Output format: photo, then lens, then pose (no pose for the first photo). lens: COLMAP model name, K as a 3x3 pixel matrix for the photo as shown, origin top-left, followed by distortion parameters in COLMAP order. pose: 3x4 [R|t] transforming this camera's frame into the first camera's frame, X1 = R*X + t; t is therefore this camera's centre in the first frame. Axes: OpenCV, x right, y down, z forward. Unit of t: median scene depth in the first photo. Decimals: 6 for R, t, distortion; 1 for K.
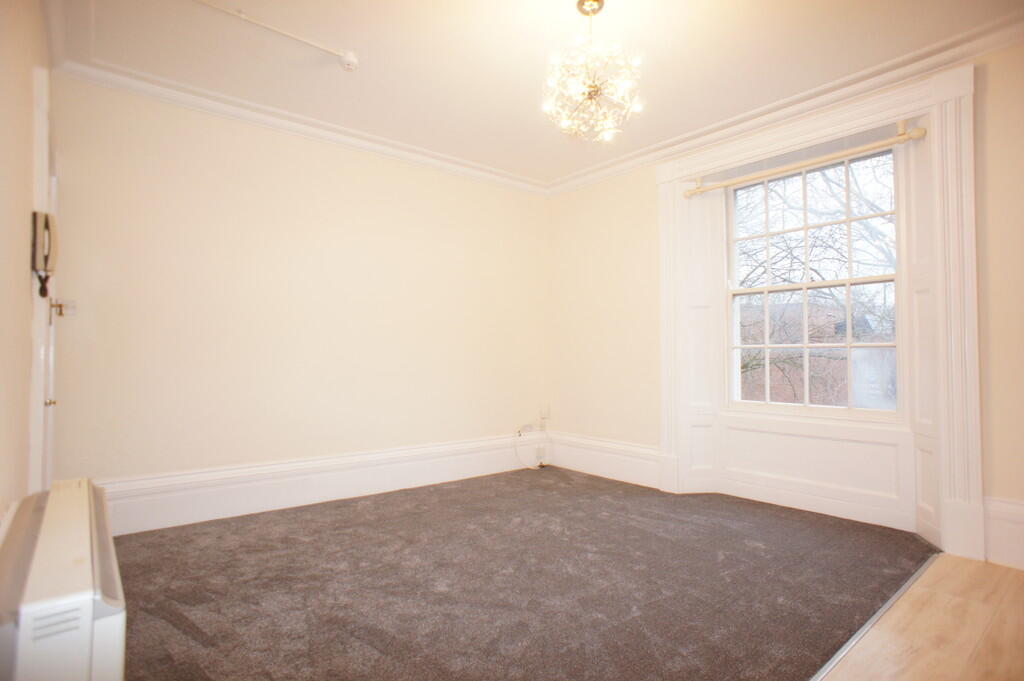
lens RADIAL K [[532.5, 0, 514.0], [0, 532.5, 344.1], [0, 0, 1]] dist [-0.082333, 0.047644]
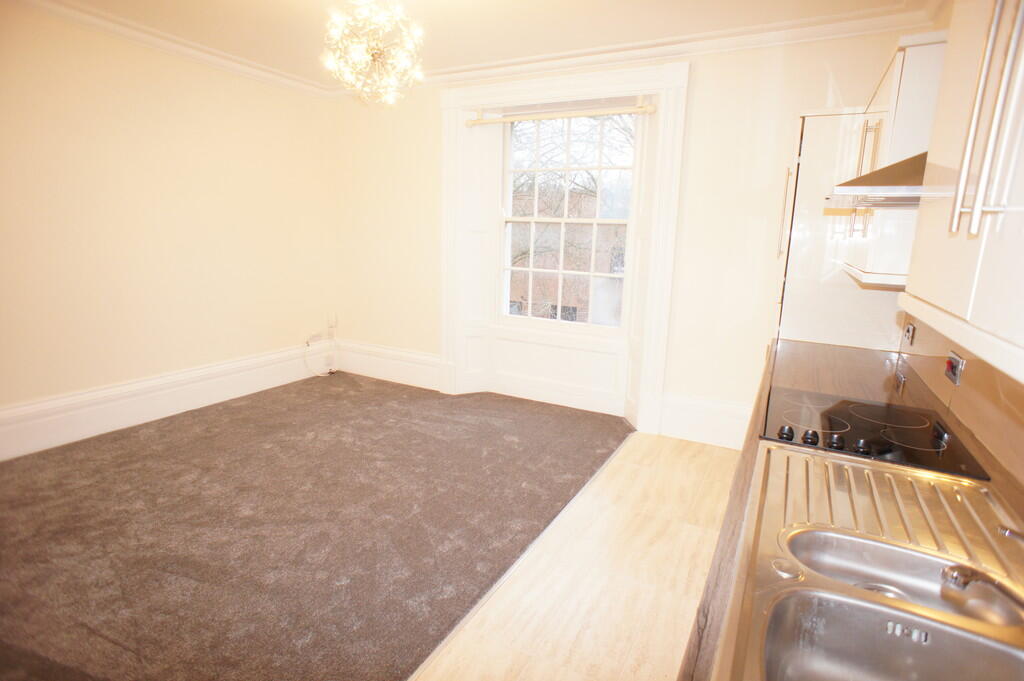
lens RADIAL K [[532.5, 0, 514.0], [0, 532.5, 344.1], [0, 0, 1]] dist [-0.082333, 0.047644]
pose [[0.924654, -0.048248, 0.377740, -0.010403], [-0.040976, 0.973576, 0.224656, -0.150508], [-0.378598, -0.223208, 0.898244, -0.131138]]
